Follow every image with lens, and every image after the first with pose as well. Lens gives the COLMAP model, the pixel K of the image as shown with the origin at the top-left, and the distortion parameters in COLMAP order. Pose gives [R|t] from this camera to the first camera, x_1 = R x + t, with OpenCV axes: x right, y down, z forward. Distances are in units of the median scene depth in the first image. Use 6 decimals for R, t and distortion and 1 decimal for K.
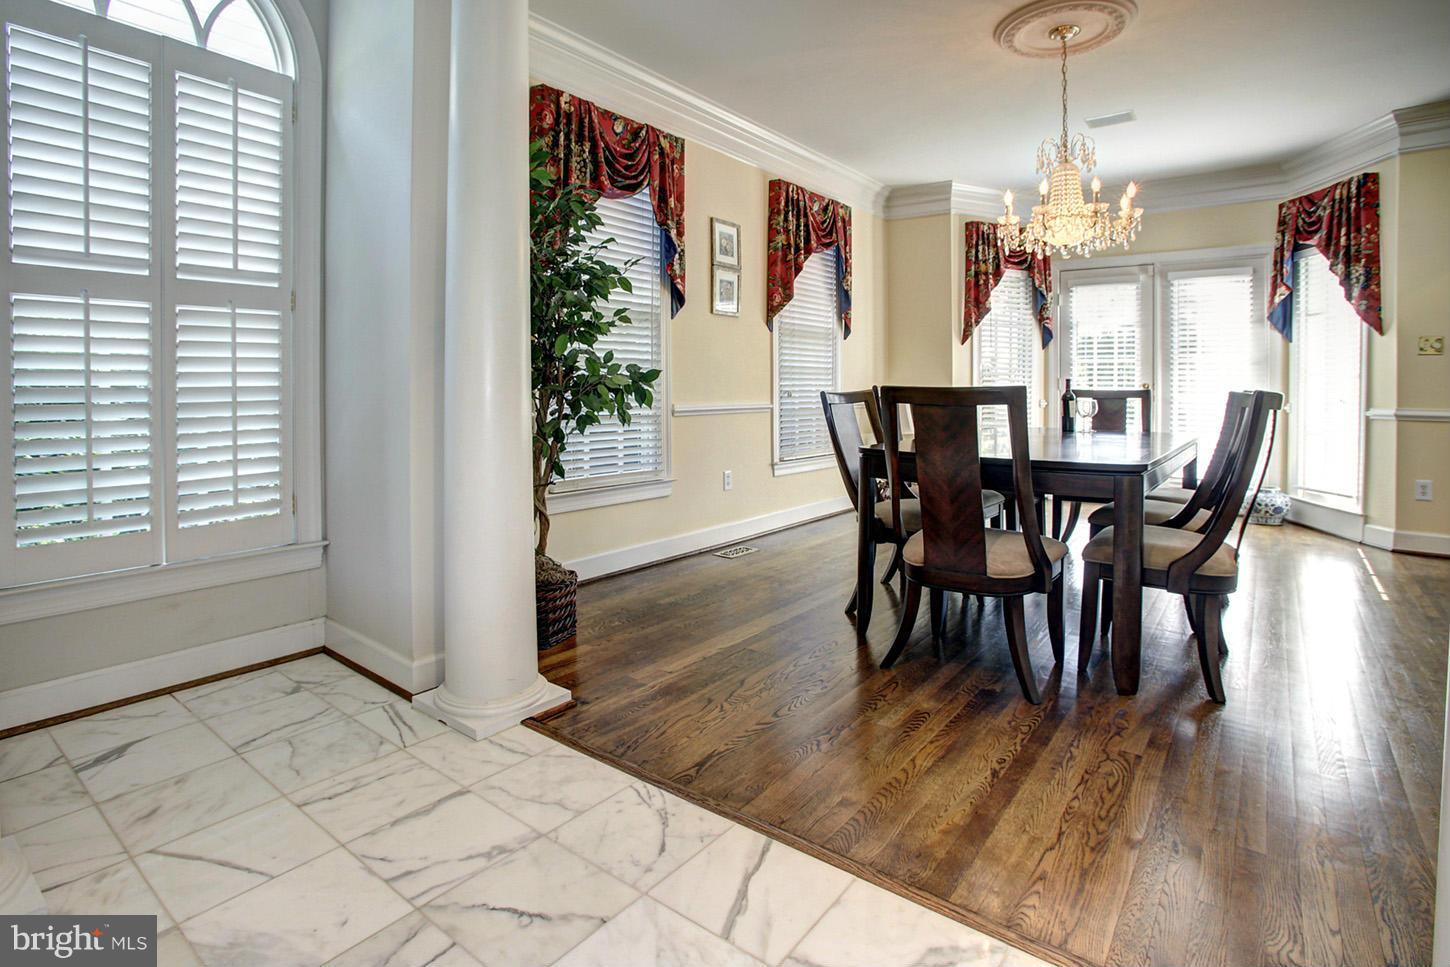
lens RADIAL K [[720.0, 0, 697.5], [0, 720.0, 438.3], [0, 0, 1]] dist [-0.064487, 0.025609]
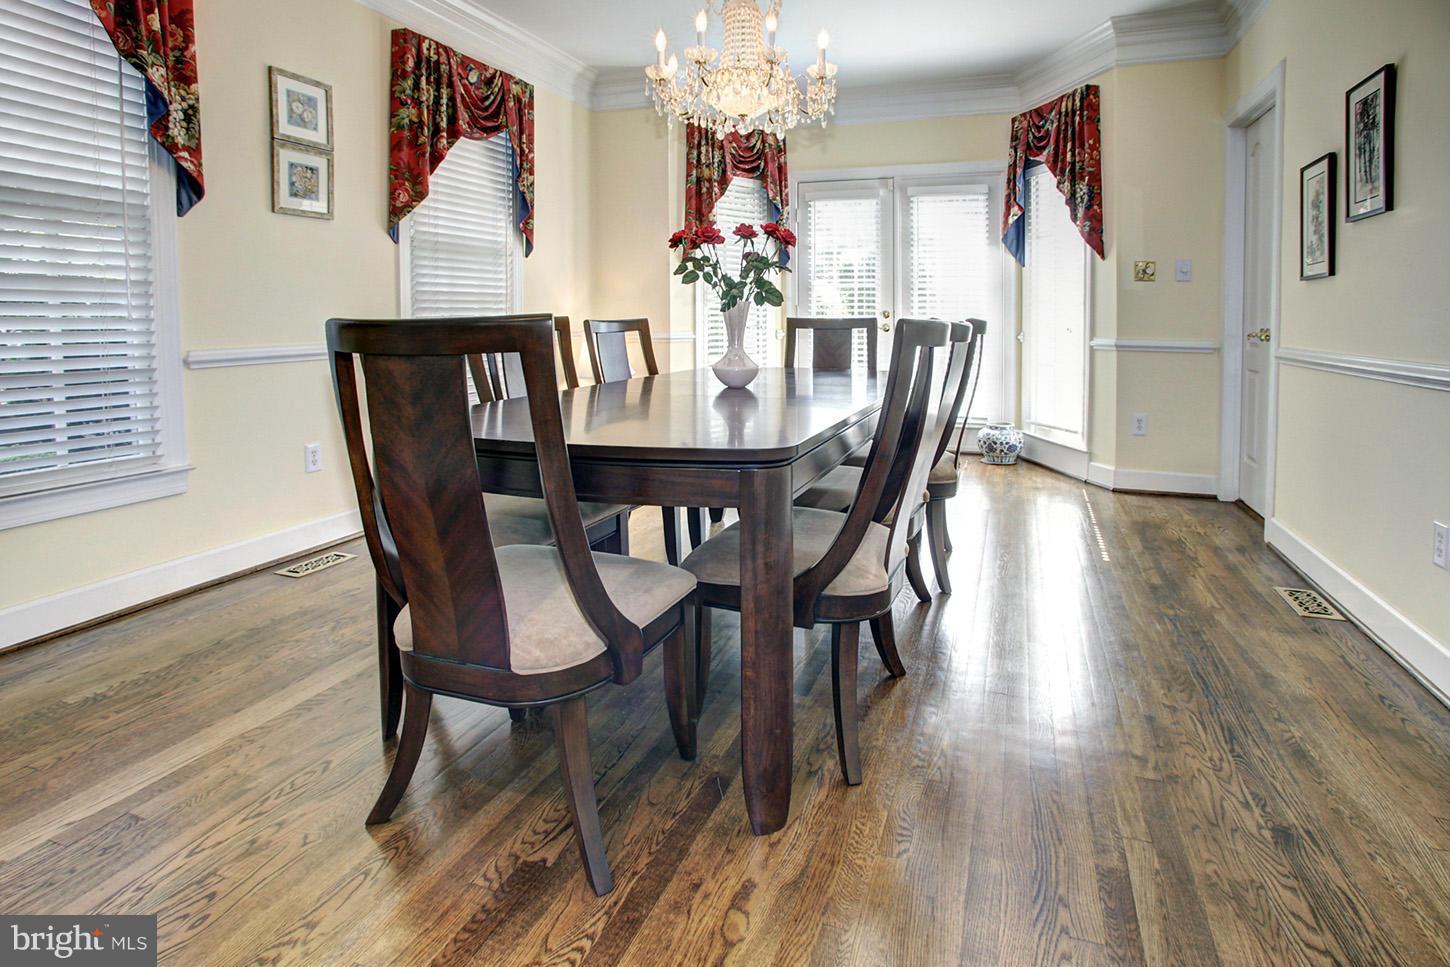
lens RADIAL K [[730.8, 0, 720.2], [0, 730.8, 412.0], [0, 0, 1]] dist [-0.086933, 0.050556]
pose [[0.955330, -0.044196, 0.292219, 0.192843], [0.027614, 0.997778, 0.060632, -0.014100], [-0.294249, -0.049854, 0.954427, 0.210264]]
